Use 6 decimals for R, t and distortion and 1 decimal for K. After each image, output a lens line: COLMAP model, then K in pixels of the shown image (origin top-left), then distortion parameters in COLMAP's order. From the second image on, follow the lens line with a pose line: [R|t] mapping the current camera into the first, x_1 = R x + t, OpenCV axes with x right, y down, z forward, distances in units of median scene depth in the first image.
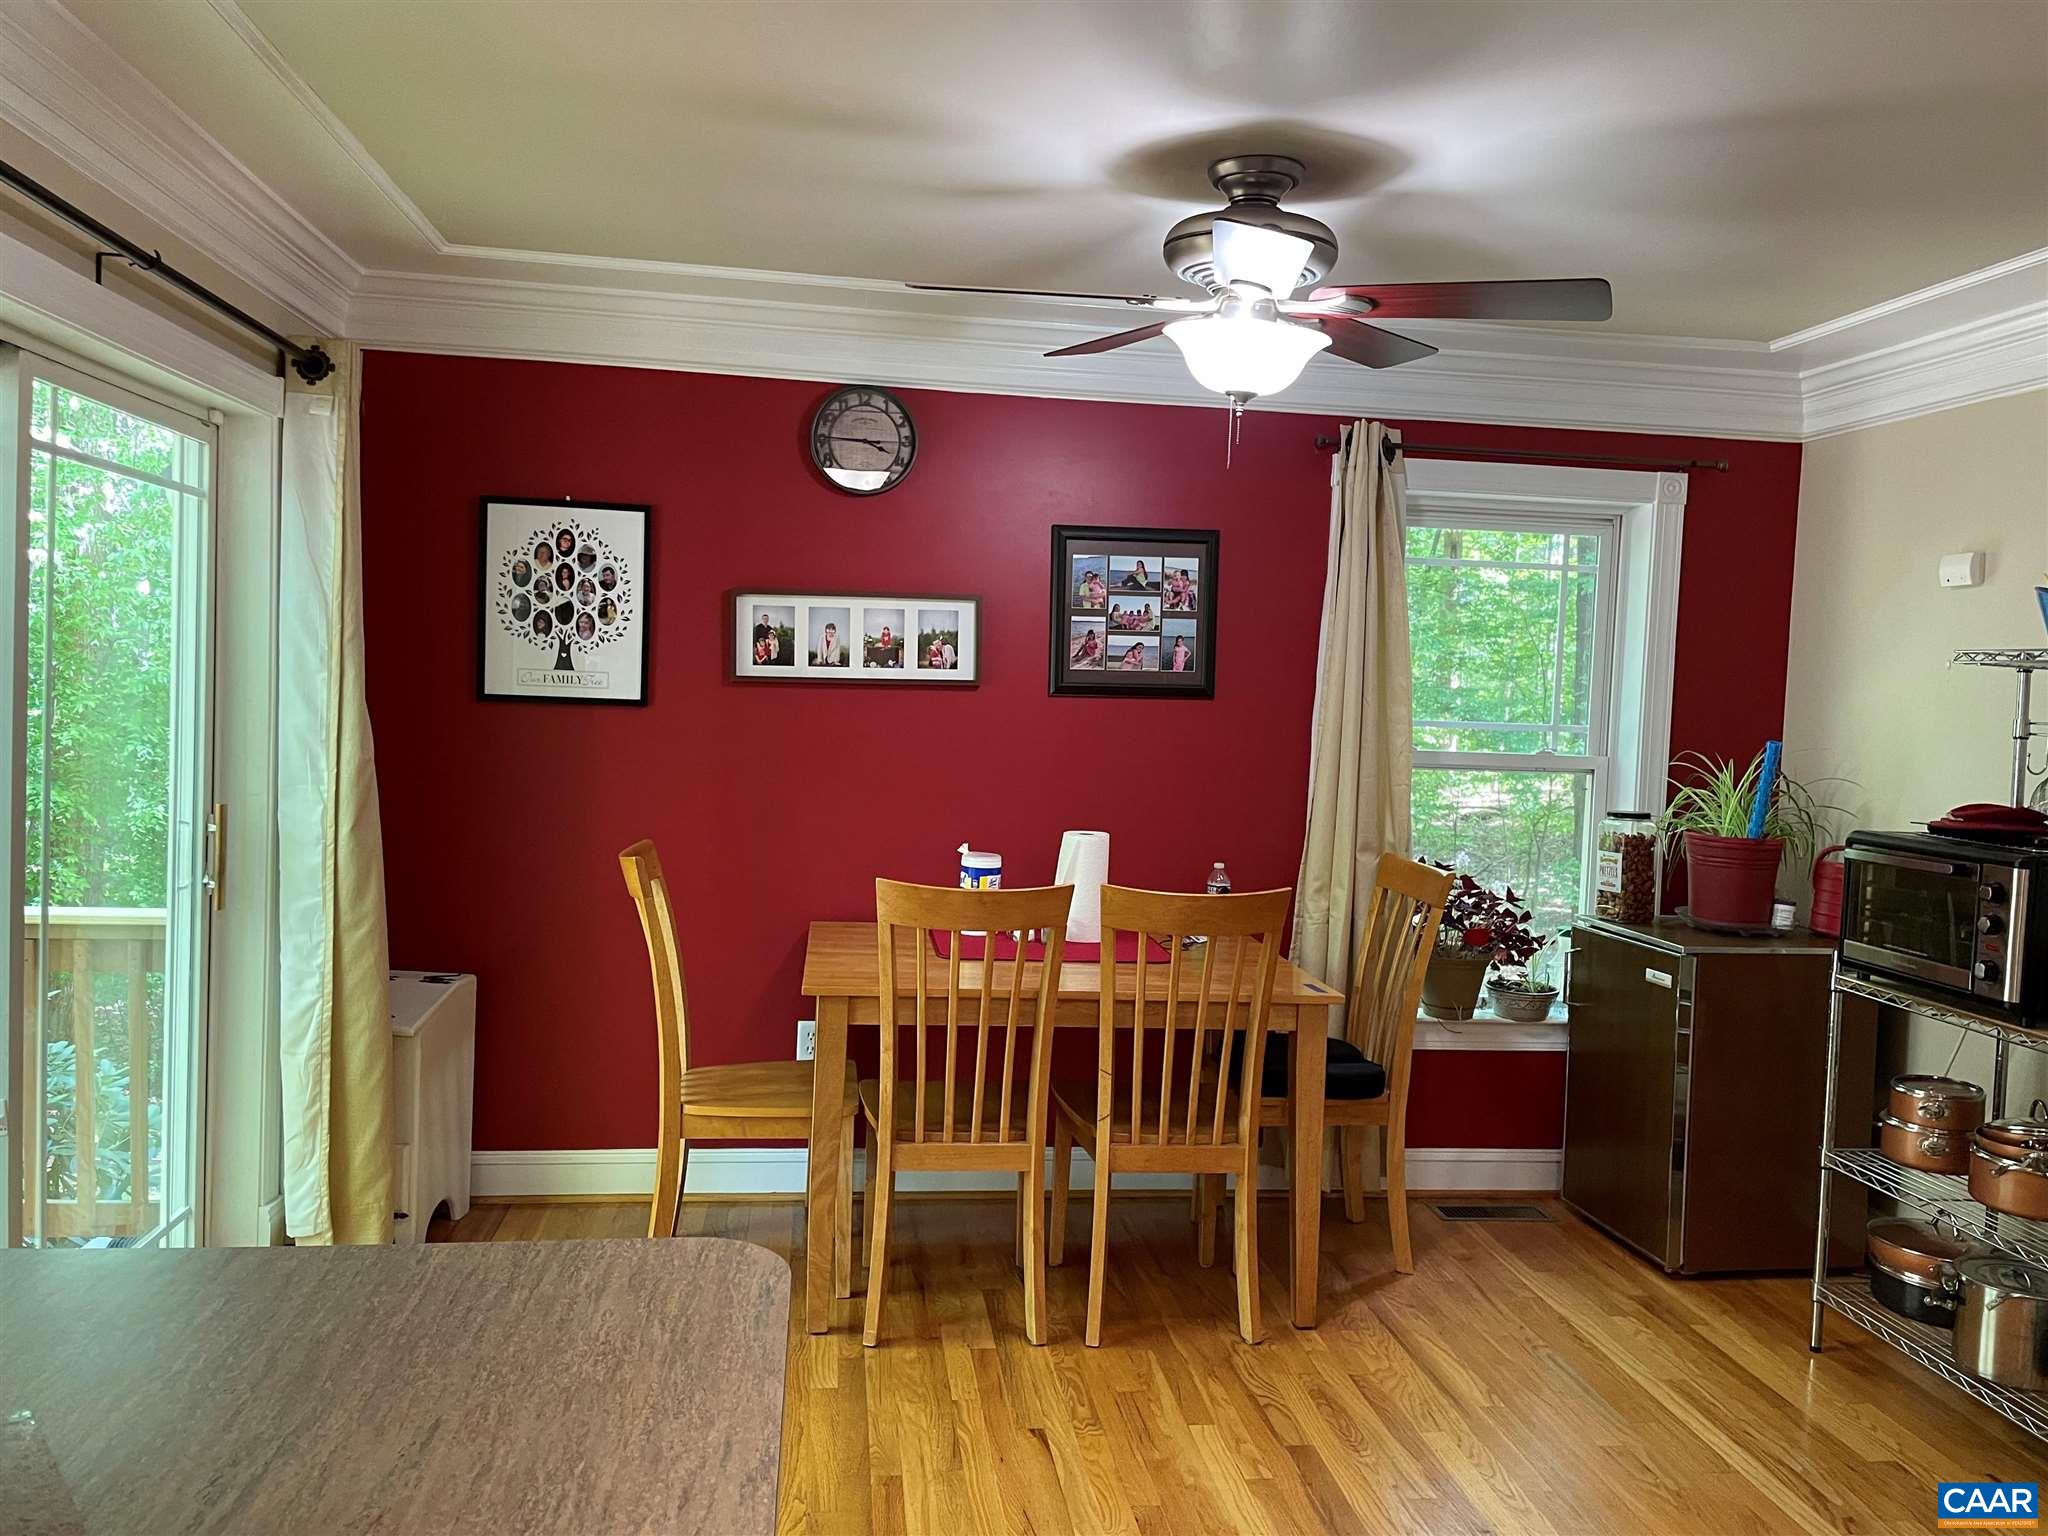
lens RADIAL K [[1526.9, 0, 1057.8], [0, 1526.9, 733.4], [0, 0, 1]] dist [0.049970, -0.010726]
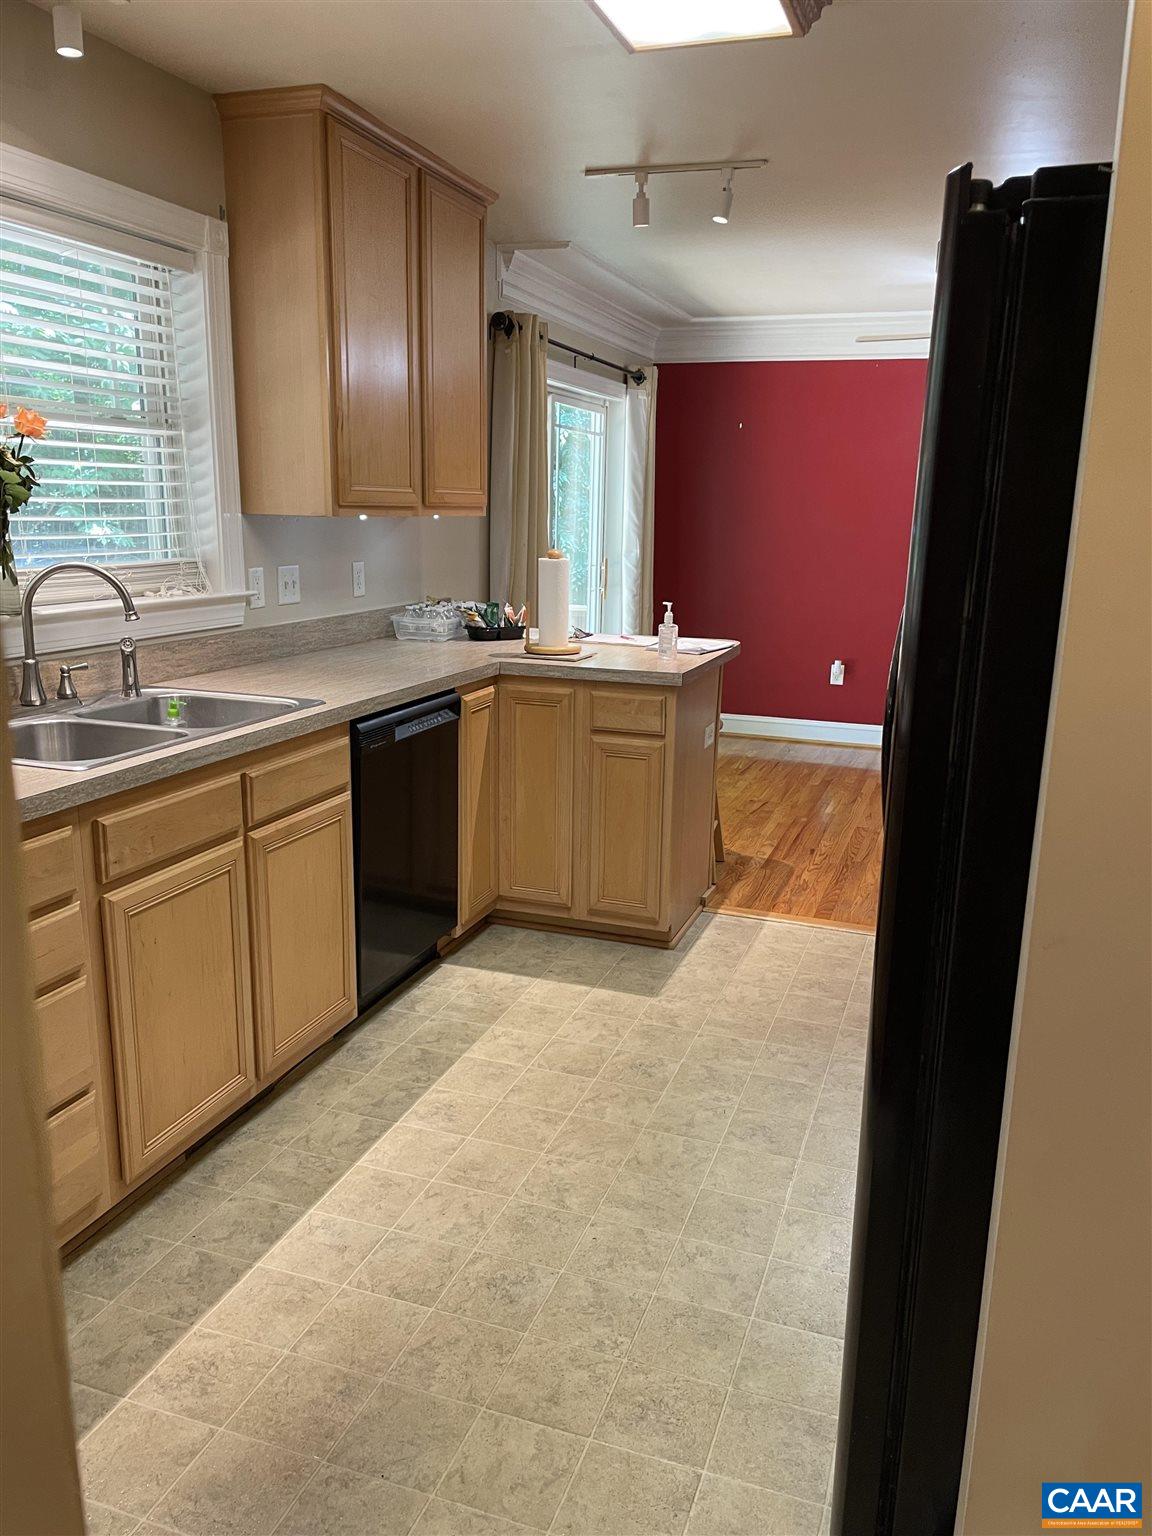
lens RADIAL K [[1145.2, 0, 589.6], [0, 1145.2, 768.0], [0, 0, 1]] dist [0.049970, -0.010726]
pose [[0.889471, 0.088387, -0.448363, 0.289449], [-0.006133, 0.983338, 0.181682, 0.037163], [0.456951, -0.158851, 0.875193, -0.655594]]
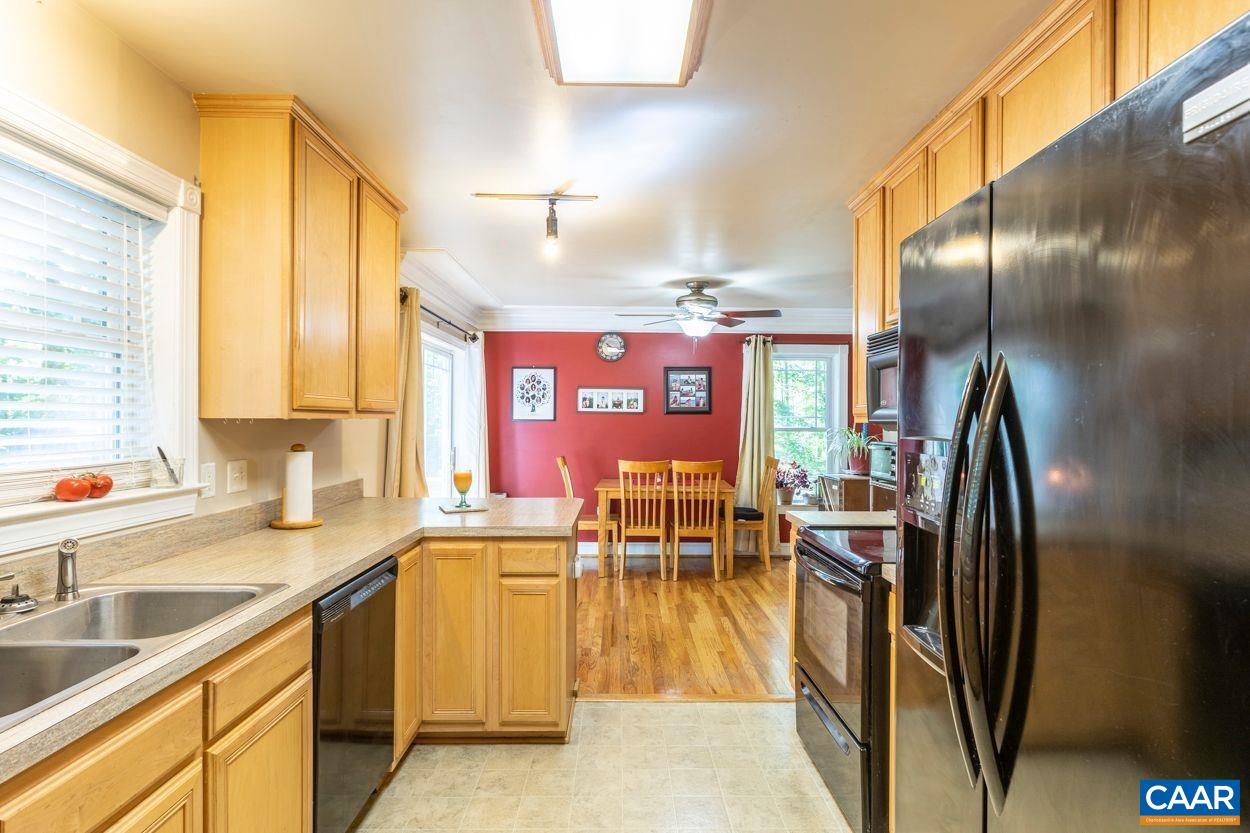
lens RADIAL K [[635.6, 0, 628.4], [0, 635.6, 414.3], [0, 0, 1]] dist [-0.000710, -0.002250]
pose [[0.990681, -0.034313, -0.131806, 0.111259], [0.028551, 0.998563, -0.045361, 0.040580], [0.133173, 0.041175, 0.990237, -0.498542]]
